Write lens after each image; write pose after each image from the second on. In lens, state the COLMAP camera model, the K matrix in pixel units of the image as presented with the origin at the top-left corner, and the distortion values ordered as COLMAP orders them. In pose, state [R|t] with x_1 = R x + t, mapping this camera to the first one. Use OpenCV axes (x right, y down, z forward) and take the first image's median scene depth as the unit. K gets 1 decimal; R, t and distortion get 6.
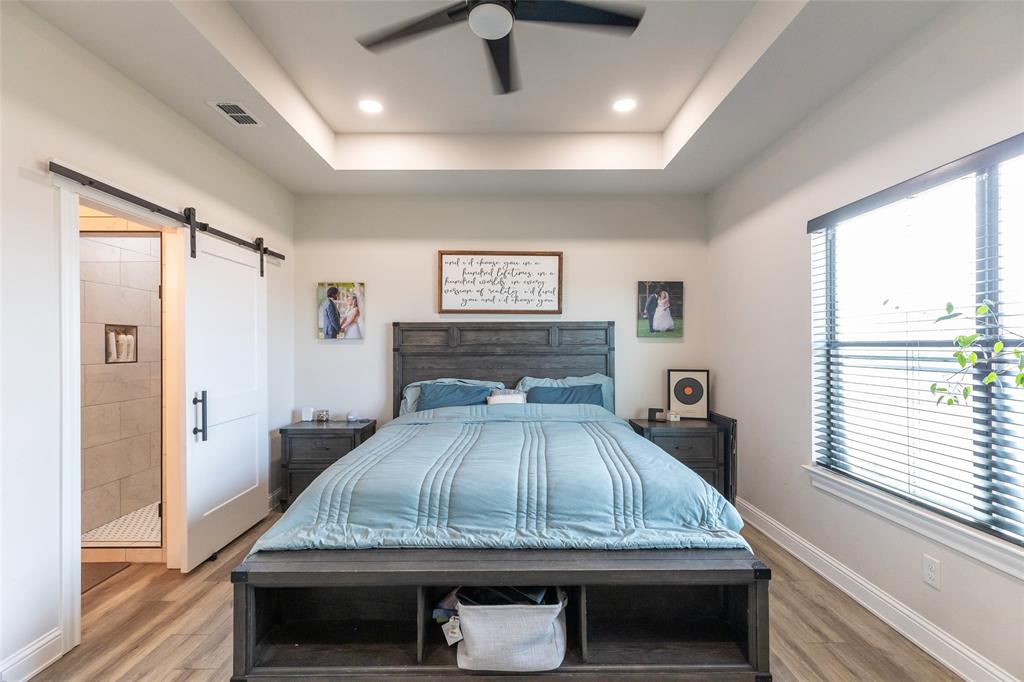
lens RADIAL K [[455.2, 0, 514.7], [0, 455.2, 350.0], [0, 0, 1]] dist [0.006344, -0.000802]
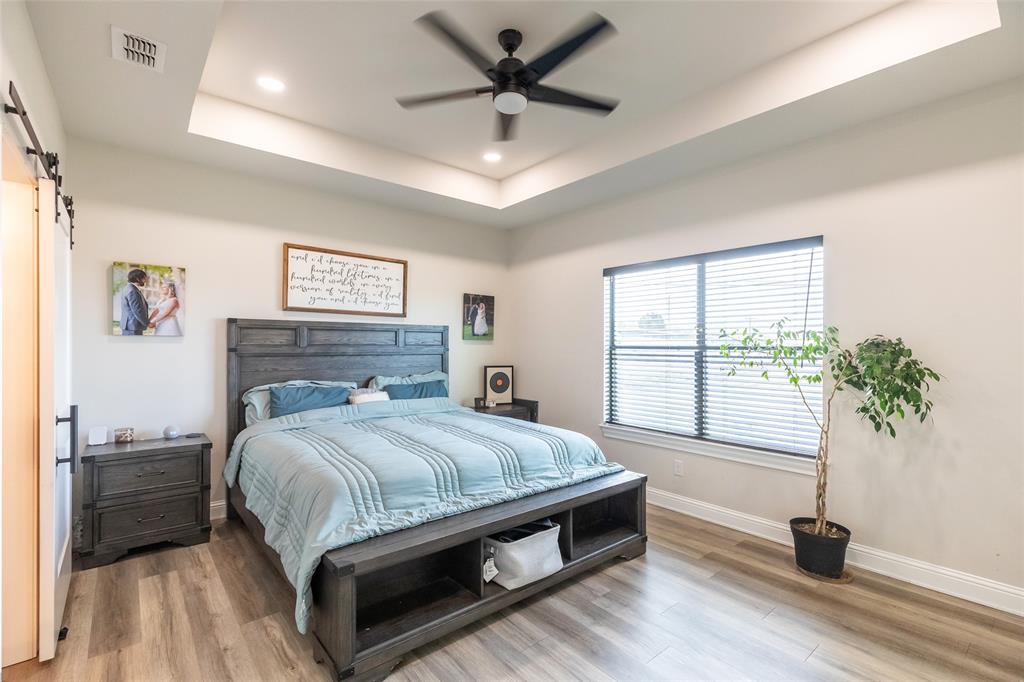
lens RADIAL K [[455.2, 0, 512.3], [0, 455.2, 354.0], [0, 0, 1]] dist [0.006344, -0.000802]
pose [[0.774230, -0.003675, 0.632894, -0.411751], [-0.001676, 0.999968, 0.007858, -0.000204], [-0.632903, -0.007145, 0.774199, -0.012071]]
